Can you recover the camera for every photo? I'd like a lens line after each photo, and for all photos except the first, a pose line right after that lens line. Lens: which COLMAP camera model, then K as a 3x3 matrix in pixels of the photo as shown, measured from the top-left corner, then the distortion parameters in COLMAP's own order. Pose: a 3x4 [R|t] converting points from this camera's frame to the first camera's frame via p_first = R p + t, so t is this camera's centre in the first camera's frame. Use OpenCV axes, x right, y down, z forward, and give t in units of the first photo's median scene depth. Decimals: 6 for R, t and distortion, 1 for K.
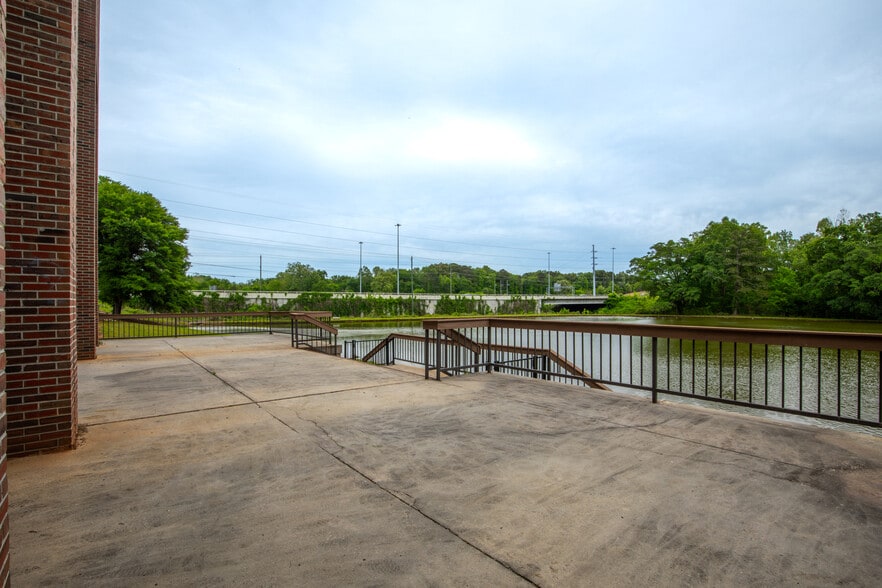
lens RADIAL K [[419.8, 0, 437.0], [0, 419.8, 312.0], [0, 0, 1]] dist [-0.036196, -0.000369]
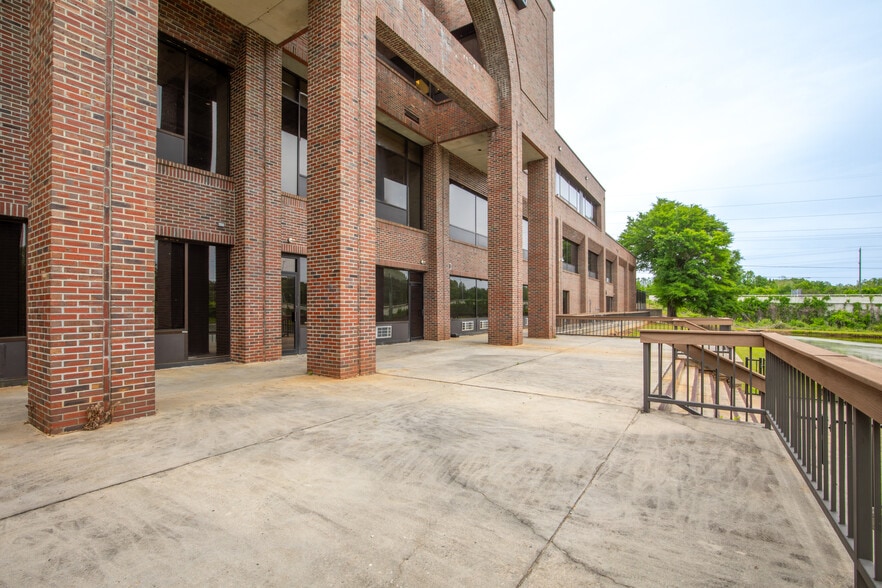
lens RADIAL K [[403.4, 0, 440.8], [0, 403.4, 313.8], [0, 0, 1]] dist [-0.023460, 0.000951]
pose [[0.300073, 0.018906, -0.953729, 0.893698], [-0.027232, 0.999566, 0.011247, -0.011823], [0.953528, 0.022597, 0.300457, 0.707656]]
